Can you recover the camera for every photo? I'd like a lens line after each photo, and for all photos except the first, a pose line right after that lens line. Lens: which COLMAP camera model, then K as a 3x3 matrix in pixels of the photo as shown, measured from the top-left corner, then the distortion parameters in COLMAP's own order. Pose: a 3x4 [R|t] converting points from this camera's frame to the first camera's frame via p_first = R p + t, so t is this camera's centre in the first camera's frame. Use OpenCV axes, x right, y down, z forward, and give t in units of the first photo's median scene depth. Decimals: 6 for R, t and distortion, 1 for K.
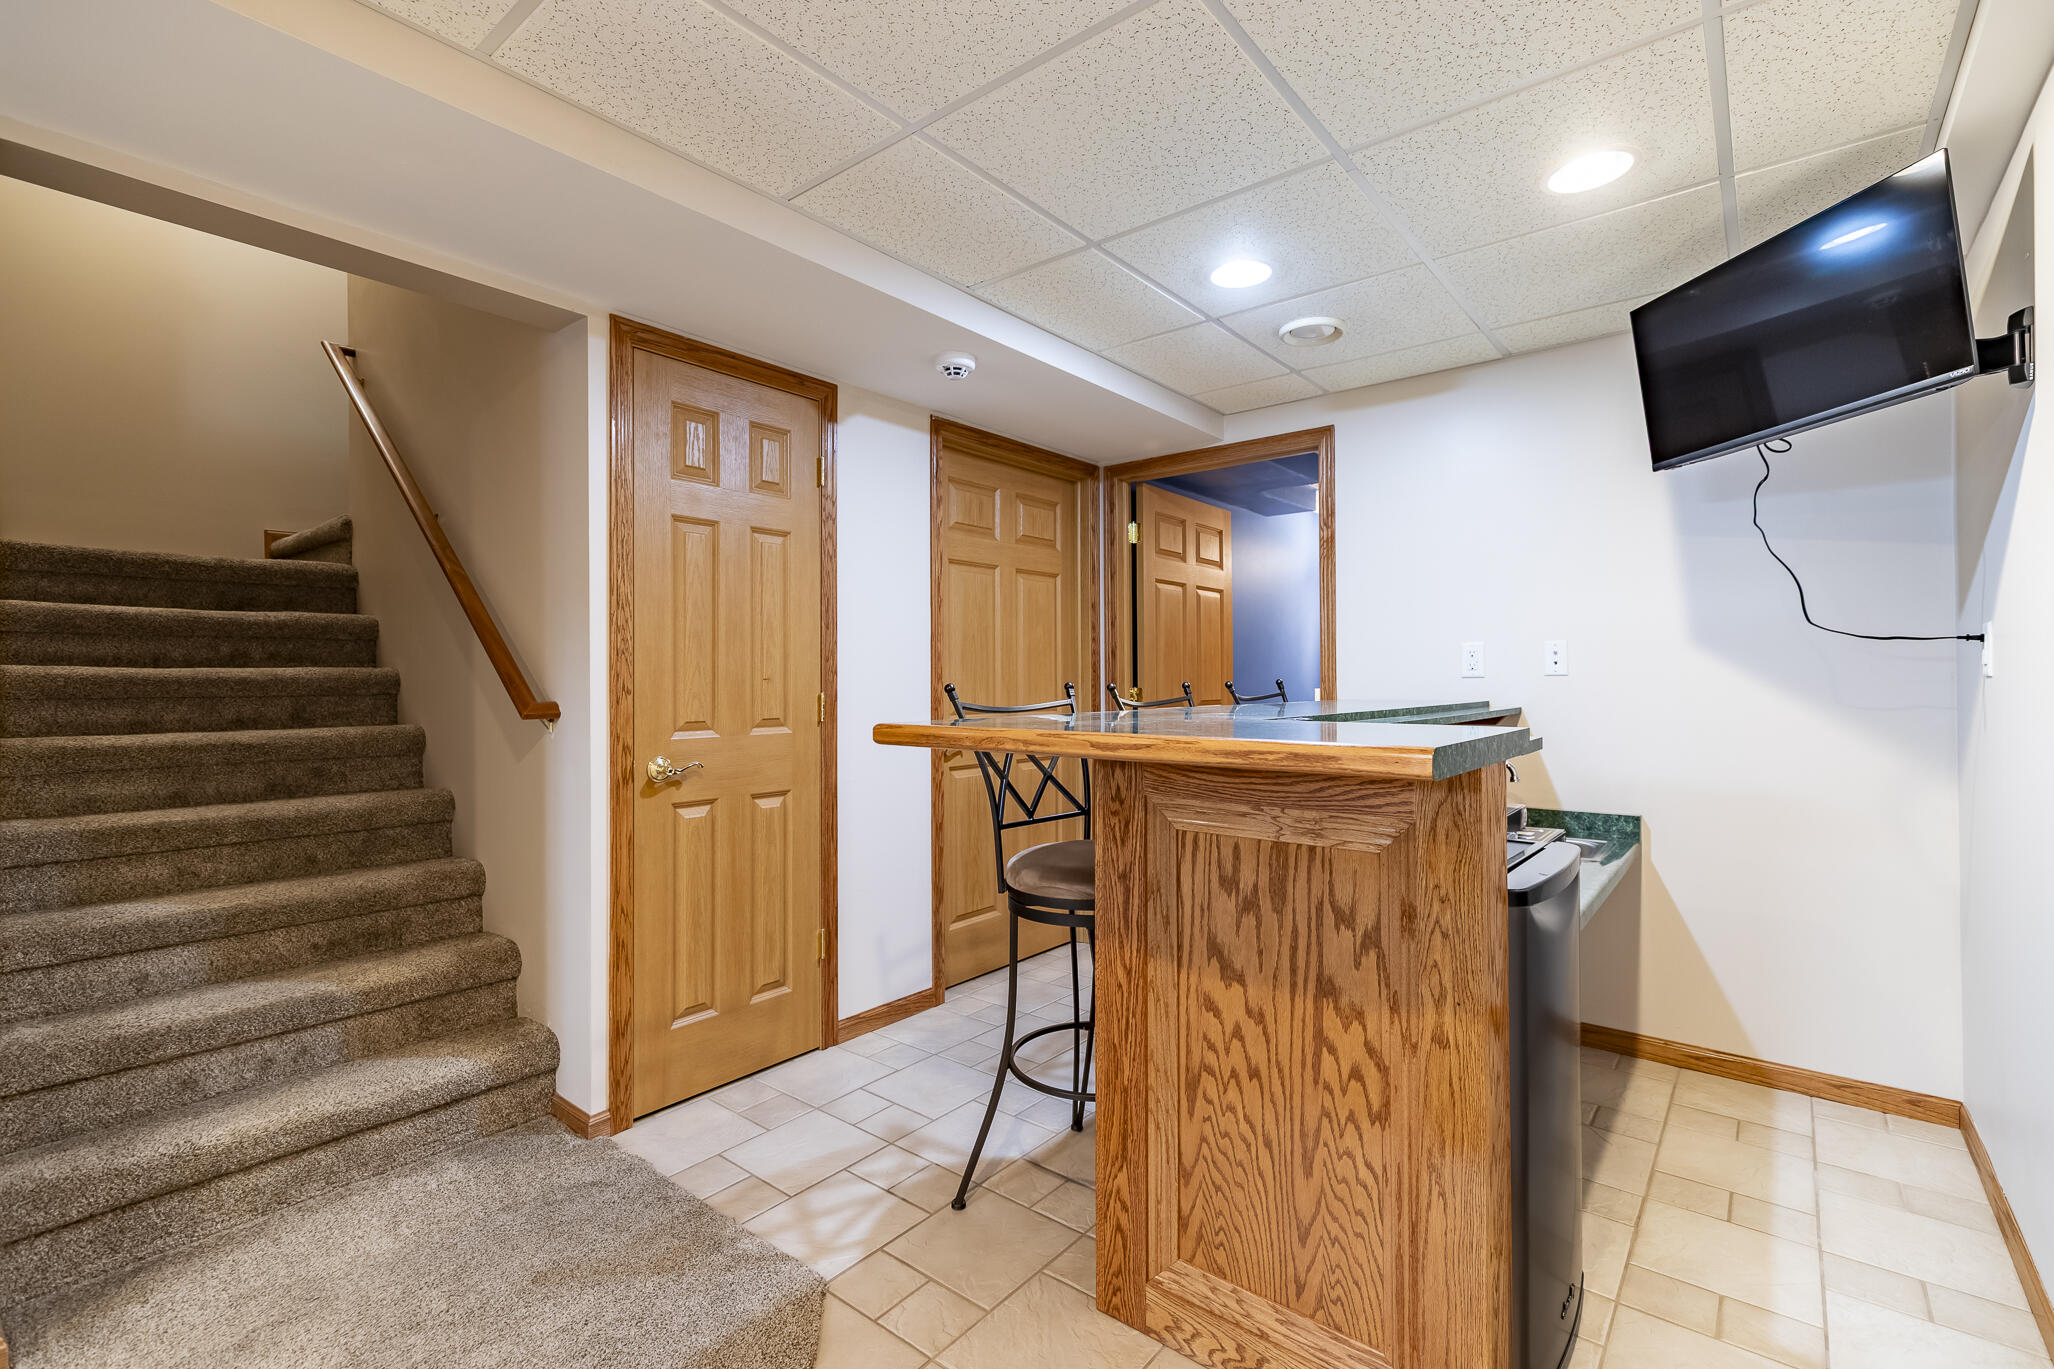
lens RADIAL K [[913.6, 0, 1025.1], [0, 913.6, 676.1], [0, 0, 1]] dist [0.013762, -0.003184]
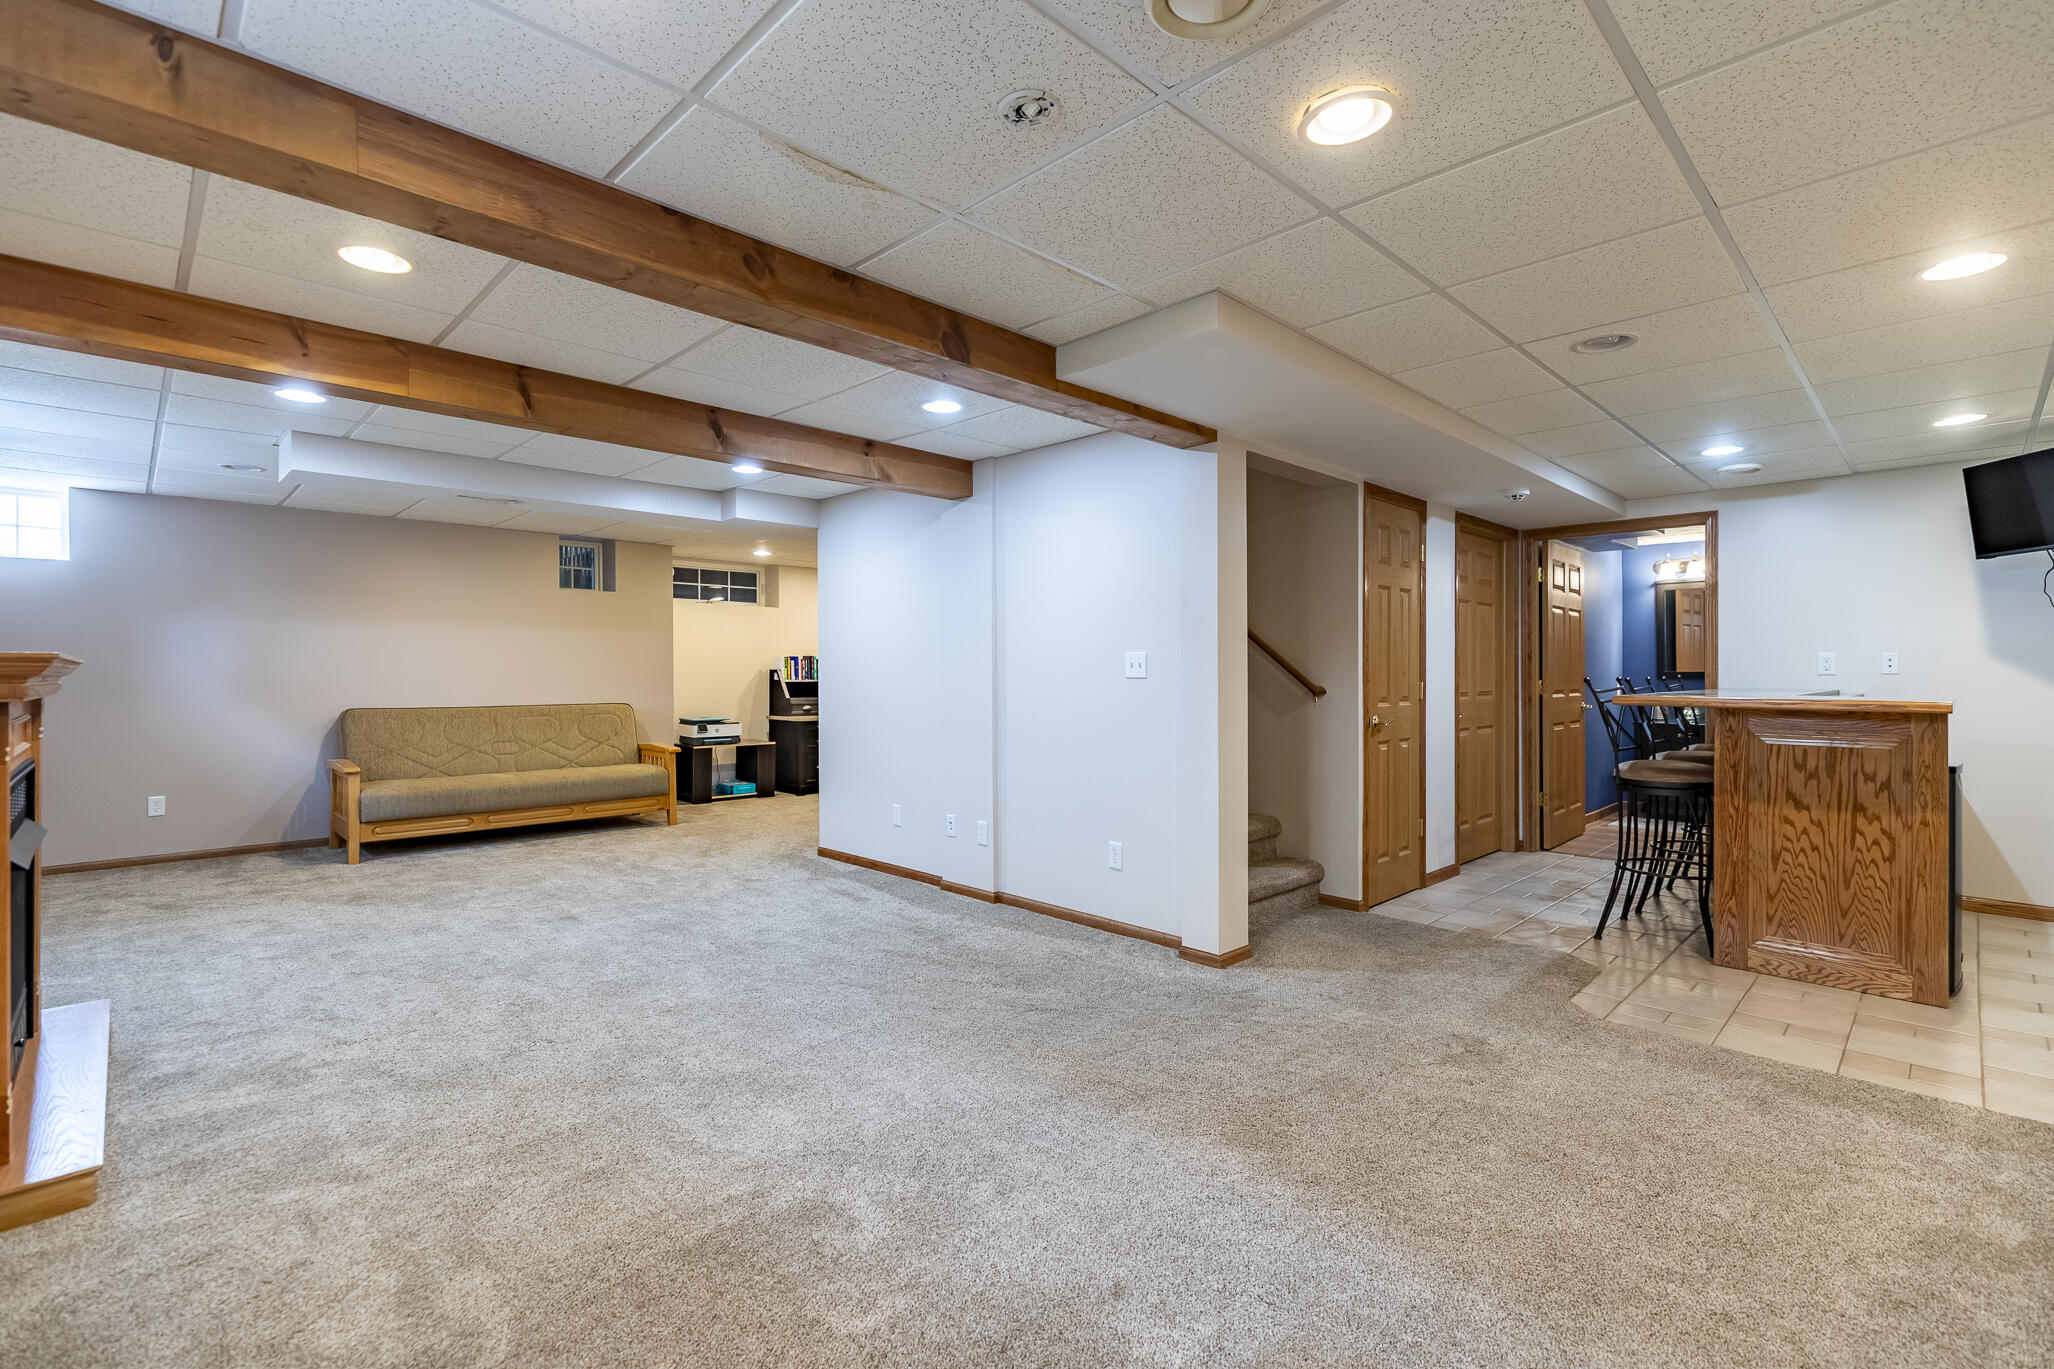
lens RADIAL K [[913.6, 0, 1037.2], [0, 913.6, 673.5], [0, 0, 1]] dist [0.013762, -0.003184]
pose [[0.994562, 0.005495, -0.104005, -1.403556], [-0.004875, 0.999969, 0.006215, -0.009404], [0.104036, -0.005675, 0.994557, -1.447257]]
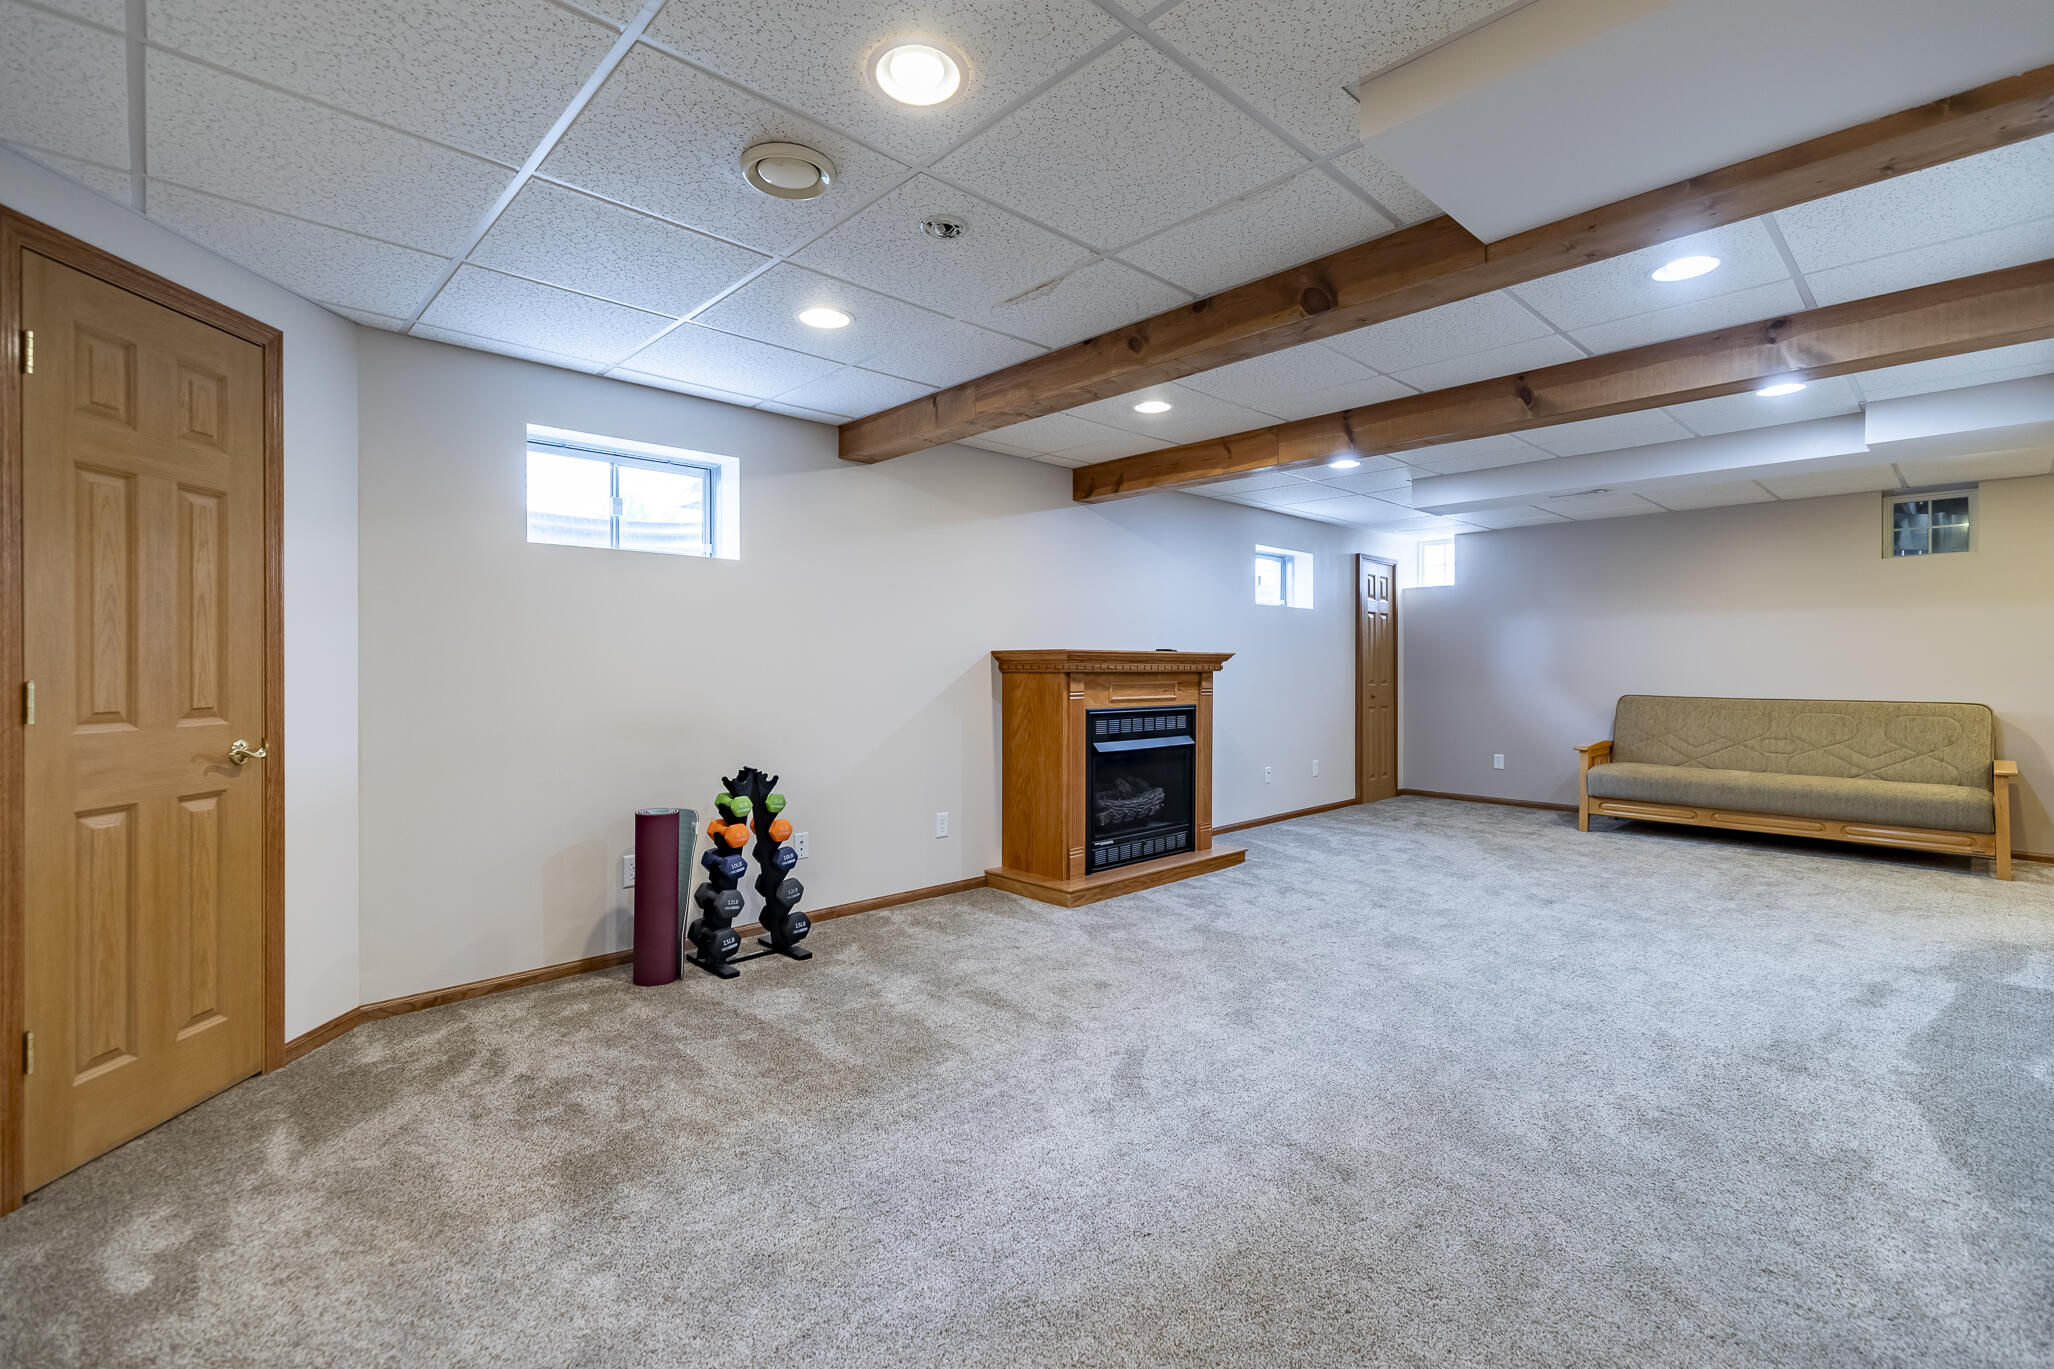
lens RADIAL K [[913.6, 0, 1029.8], [0, 913.6, 675.6], [0, 0, 1]] dist [0.013762, -0.003184]
pose [[-0.115739, 0.015241, -0.993163, -1.053152], [0.003945, 0.999881, 0.014884, -0.002966], [0.993272, -0.002196, -0.115785, -1.075205]]
